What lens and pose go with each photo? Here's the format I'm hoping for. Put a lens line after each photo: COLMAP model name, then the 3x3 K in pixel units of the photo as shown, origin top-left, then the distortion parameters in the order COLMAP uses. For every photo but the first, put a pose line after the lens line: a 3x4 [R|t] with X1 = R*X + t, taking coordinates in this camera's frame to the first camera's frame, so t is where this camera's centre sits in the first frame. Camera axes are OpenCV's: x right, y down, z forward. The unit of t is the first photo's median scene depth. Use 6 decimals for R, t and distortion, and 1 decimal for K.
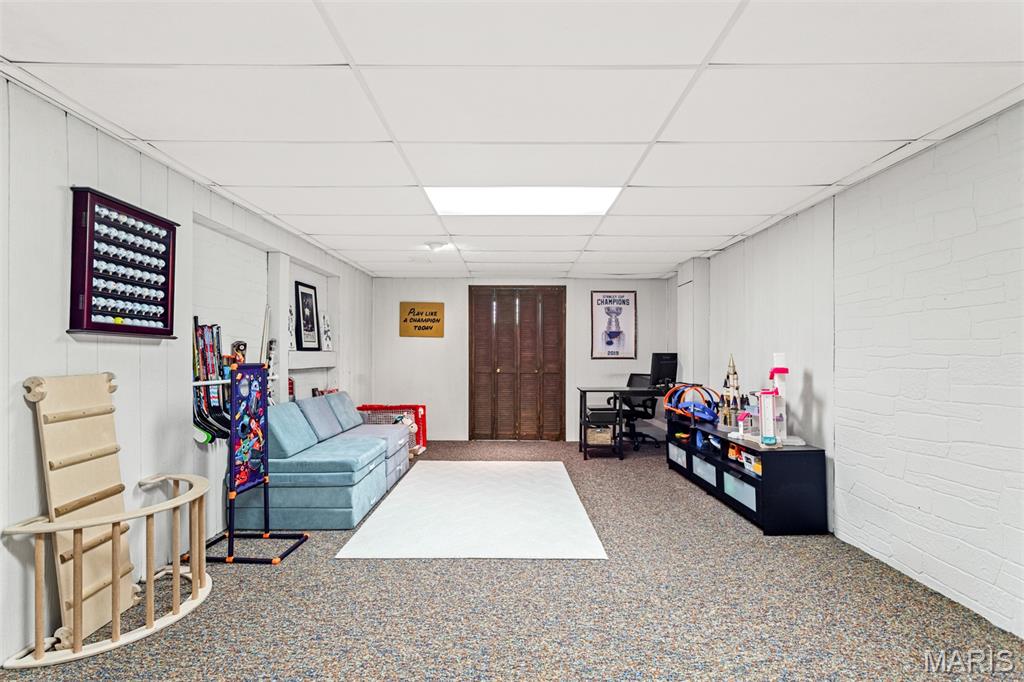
lens RADIAL K [[491.6, 0, 508.2], [0, 491.6, 351.1], [0, 0, 1]] dist [0.004915, 0.001262]
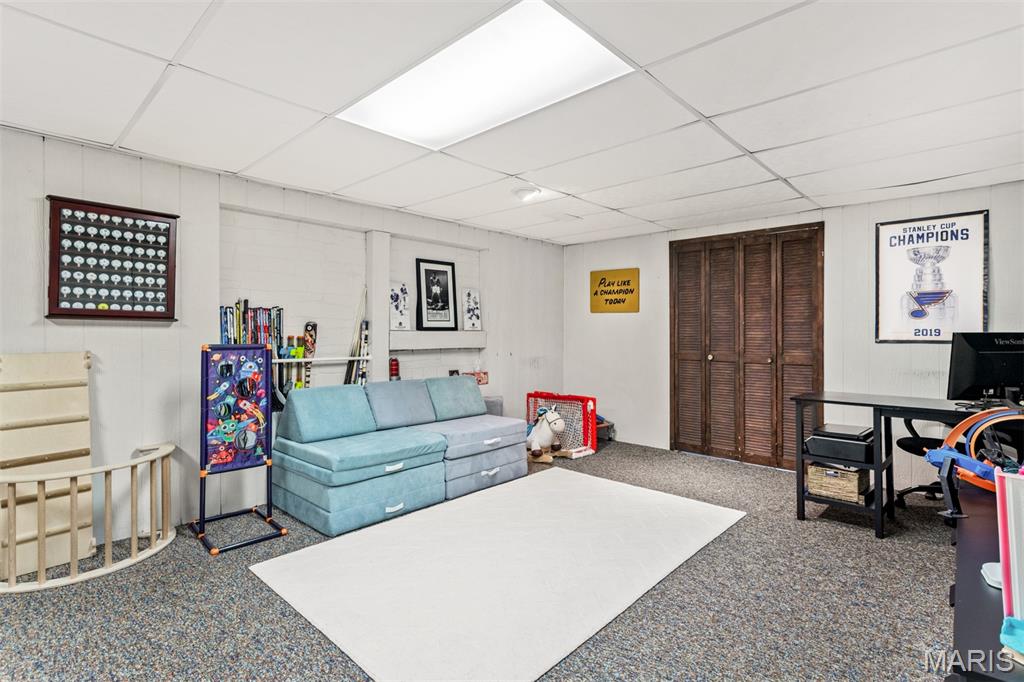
lens RADIAL K [[491.6, 0, 512.1], [0, 491.6, 332.4], [0, 0, 1]] dist [0.004915, 0.001262]
pose [[0.728406, -0.000529, -0.685146, 0.257090], [0.004616, 0.999981, 0.004135, -0.000333], [0.685131, -0.006175, 0.728394, 0.297300]]
